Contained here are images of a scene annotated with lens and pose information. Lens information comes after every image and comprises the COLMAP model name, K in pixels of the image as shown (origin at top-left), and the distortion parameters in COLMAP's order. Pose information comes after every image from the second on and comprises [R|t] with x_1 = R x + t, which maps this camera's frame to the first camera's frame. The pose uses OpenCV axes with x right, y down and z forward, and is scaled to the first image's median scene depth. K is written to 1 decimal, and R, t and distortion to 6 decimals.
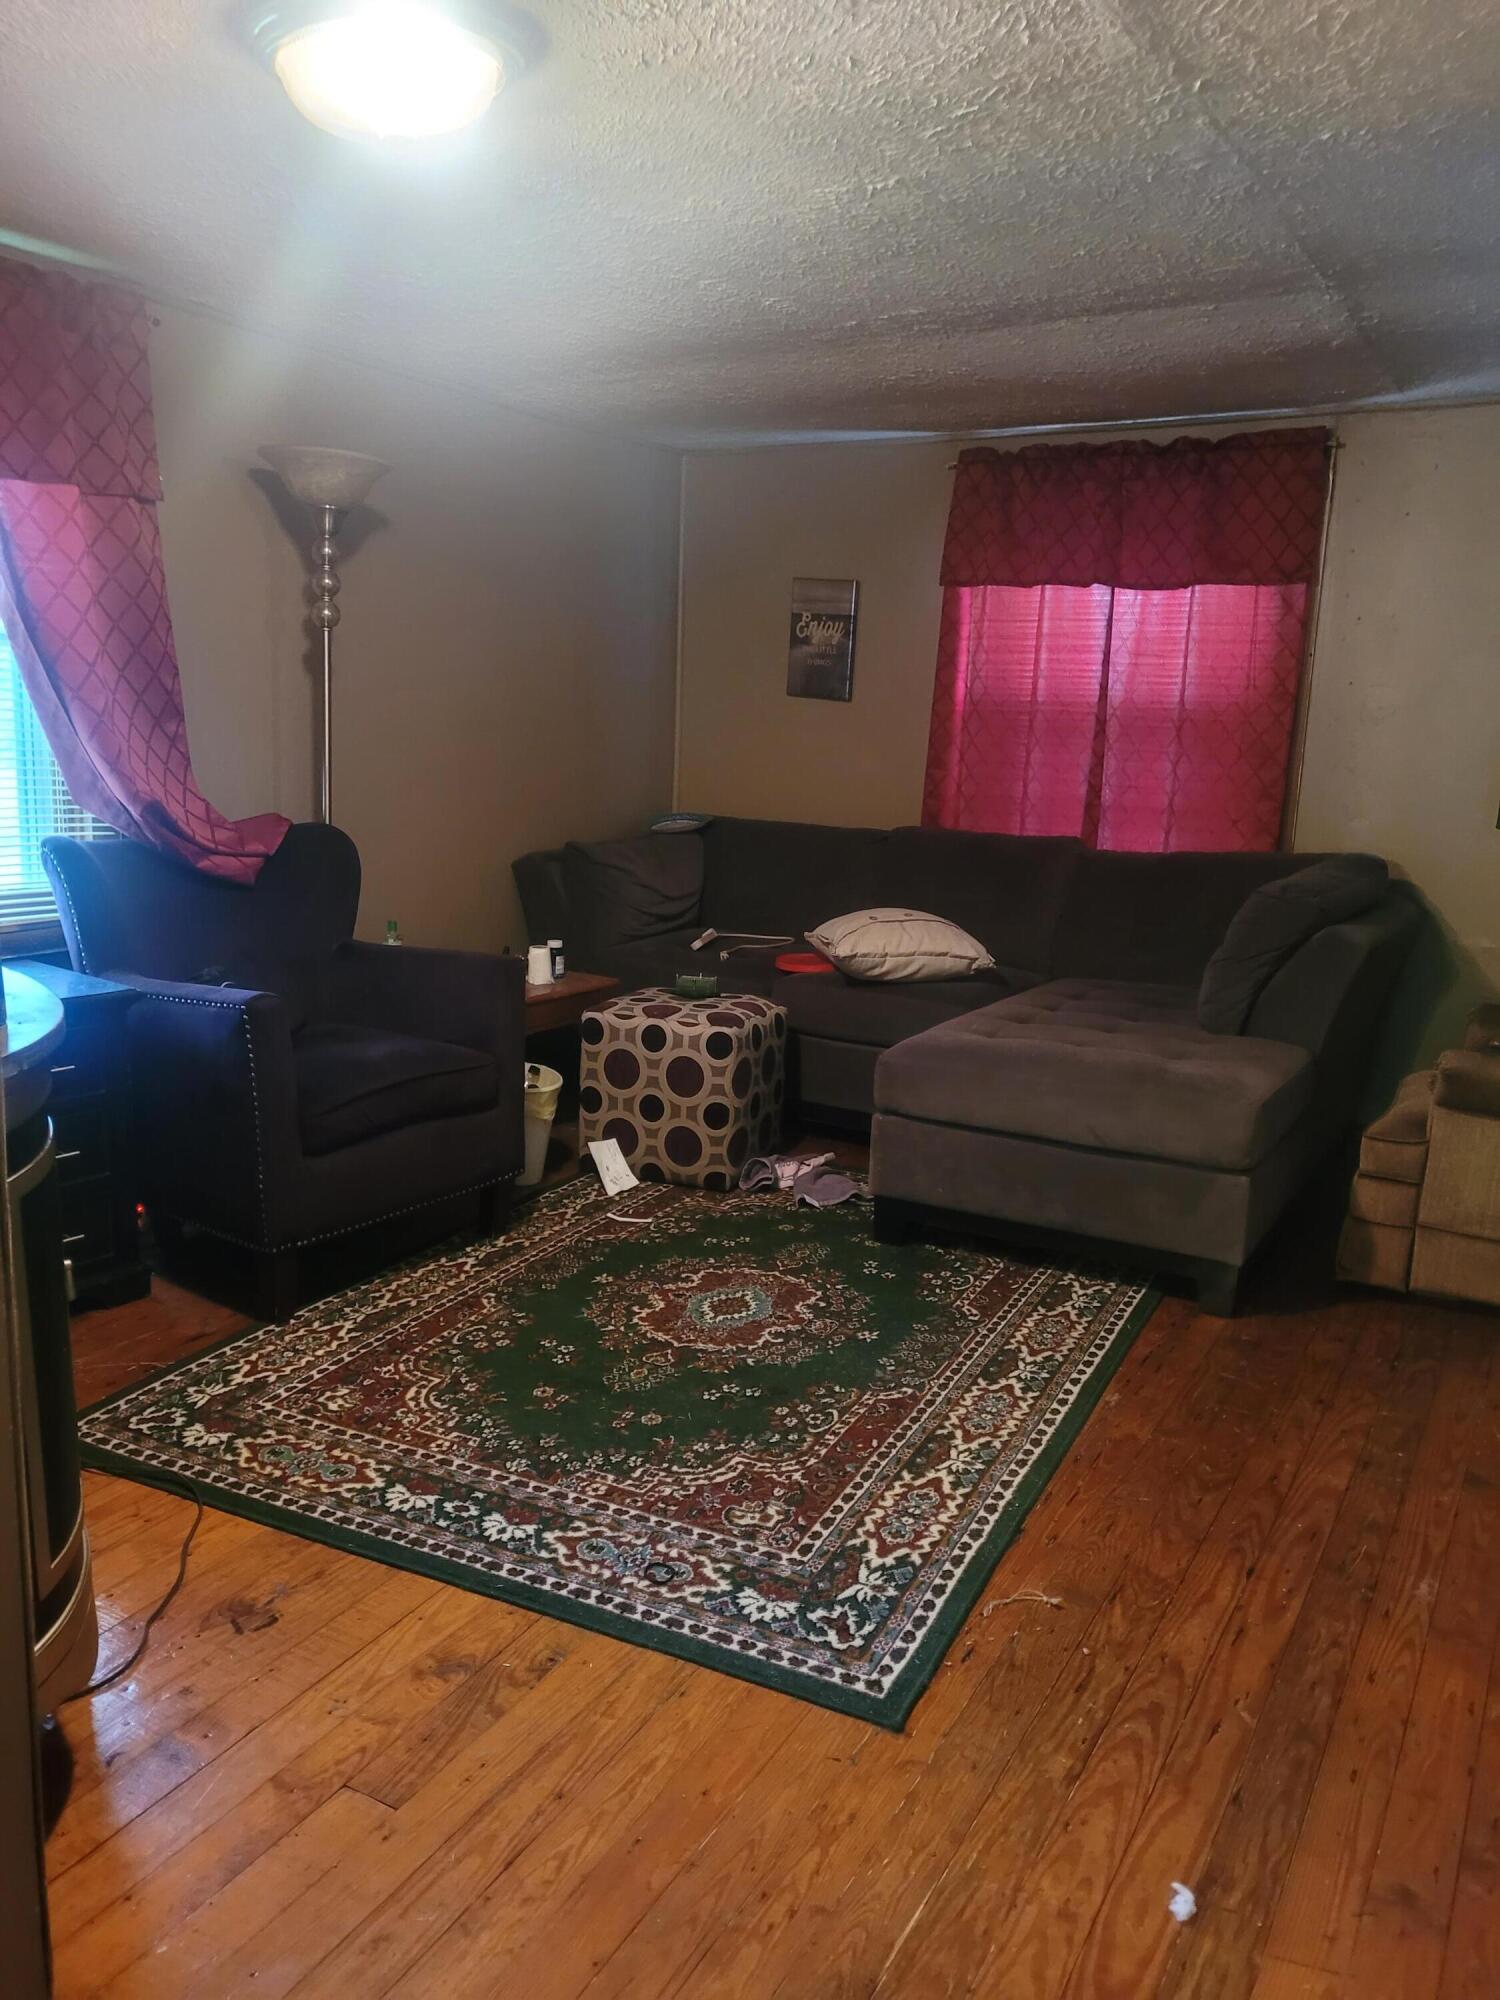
lens RADIAL K [[1509.1, 0, 748.3], [0, 1509.1, 1019.9], [0, 0, 1]] dist [0.054813, -0.028869]
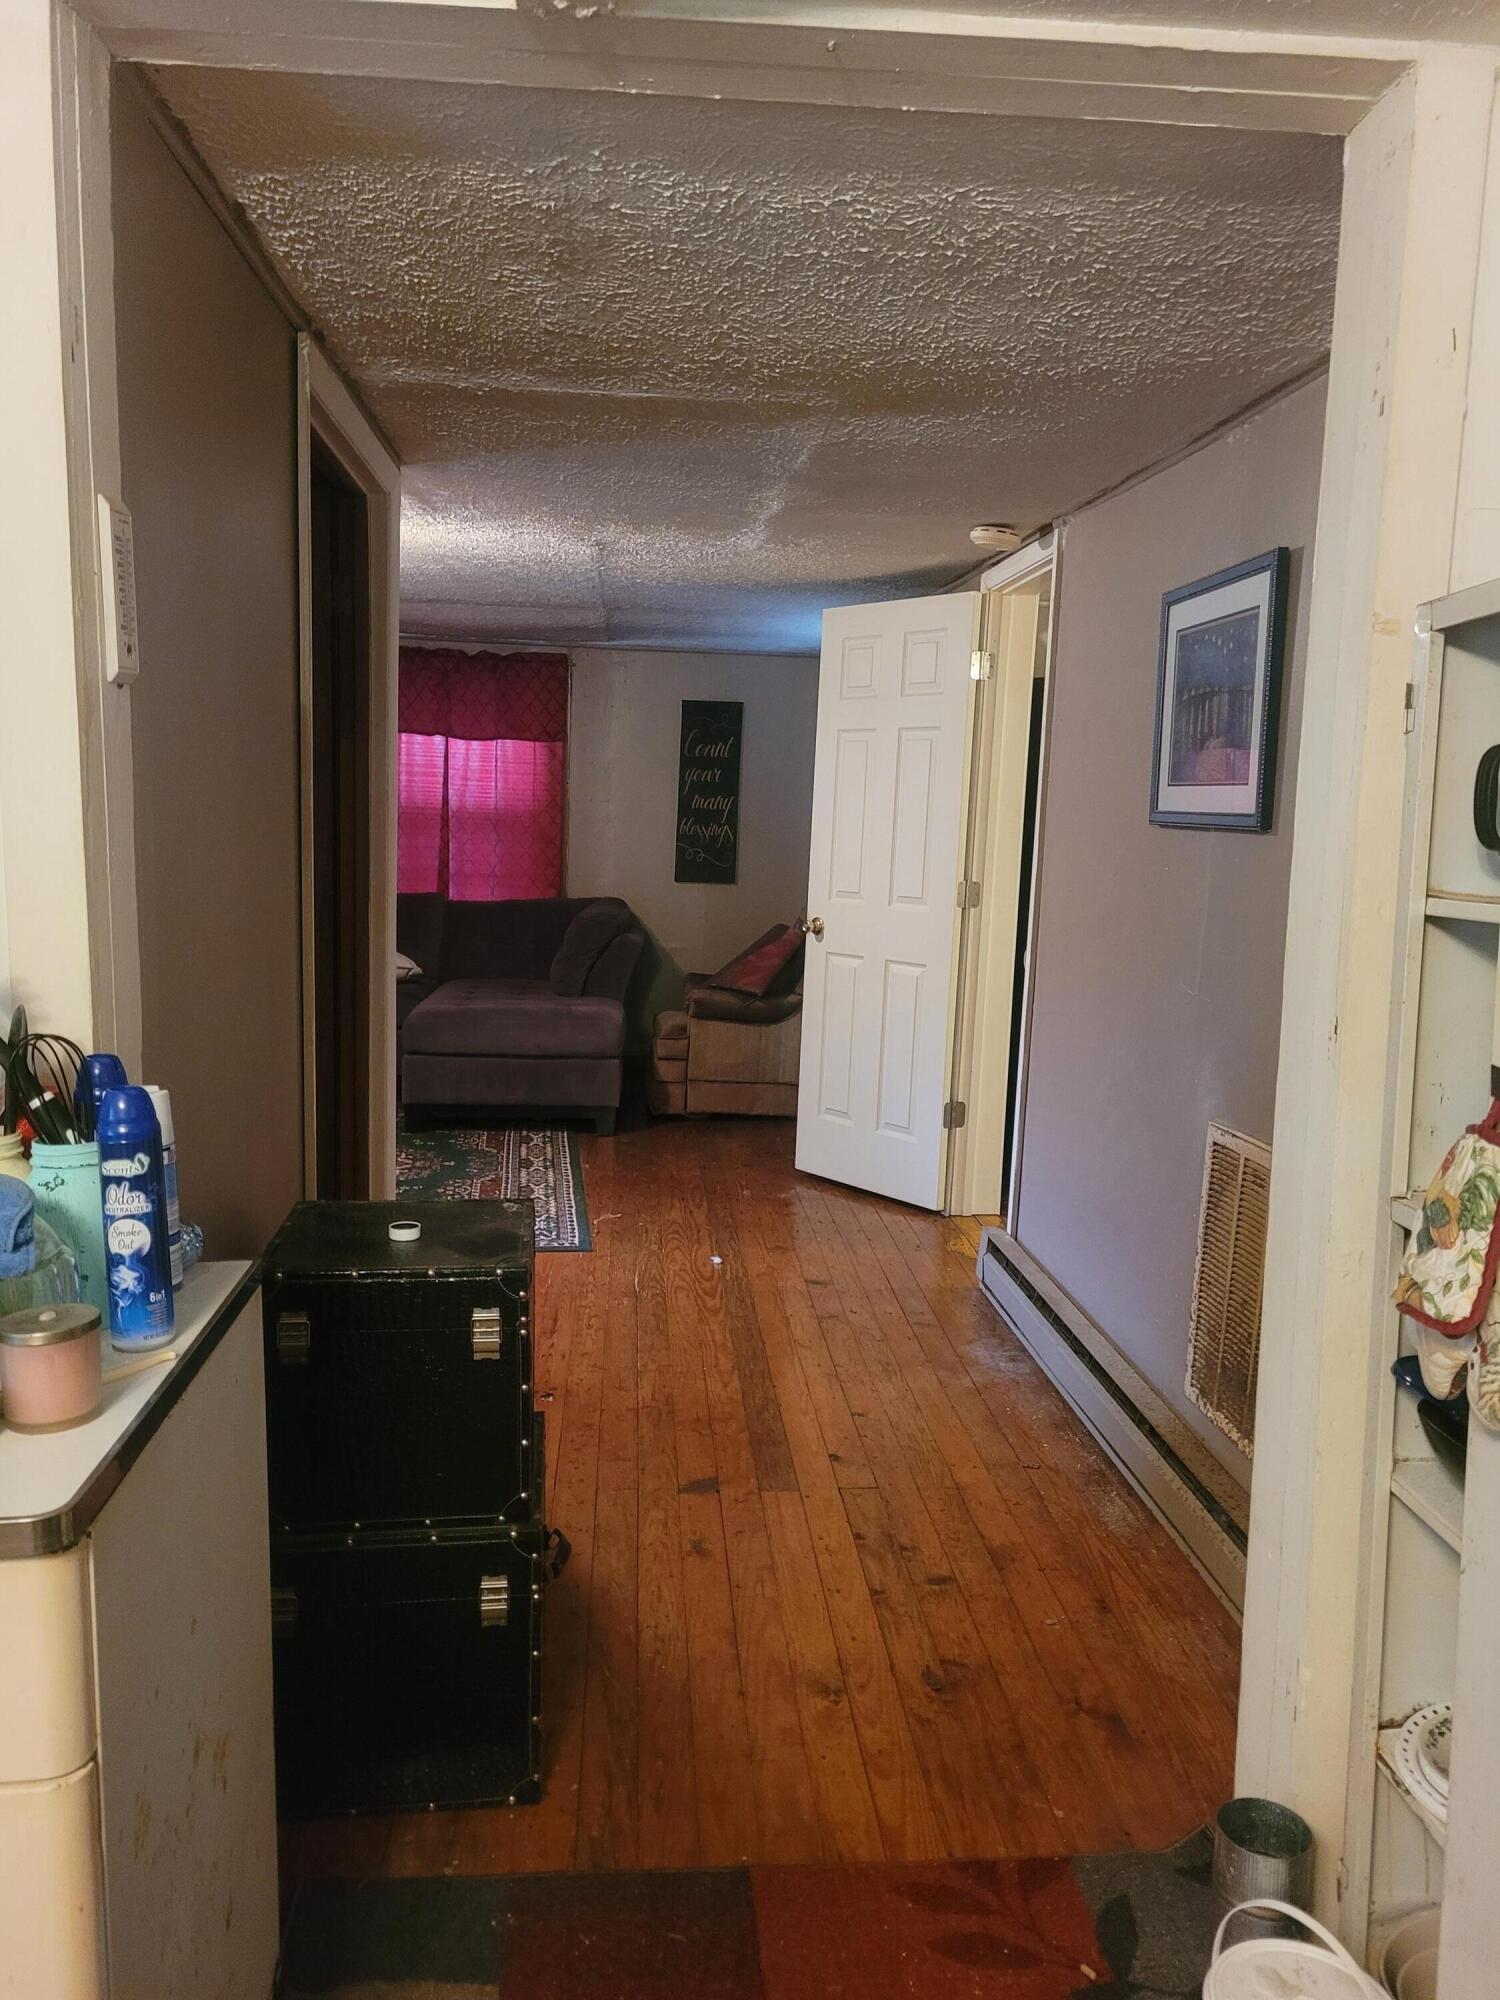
lens RADIAL K [[1509.1, 0, 753.0], [0, 1509.1, 995.8], [0, 0, 1]] dist [0.054813, -0.028869]
pose [[0.822379, -0.067907, 0.564873, -0.439783], [0.100530, 0.994573, -0.026794, 0.064474], [-0.559988, 0.078821, 0.824743, -0.500834]]
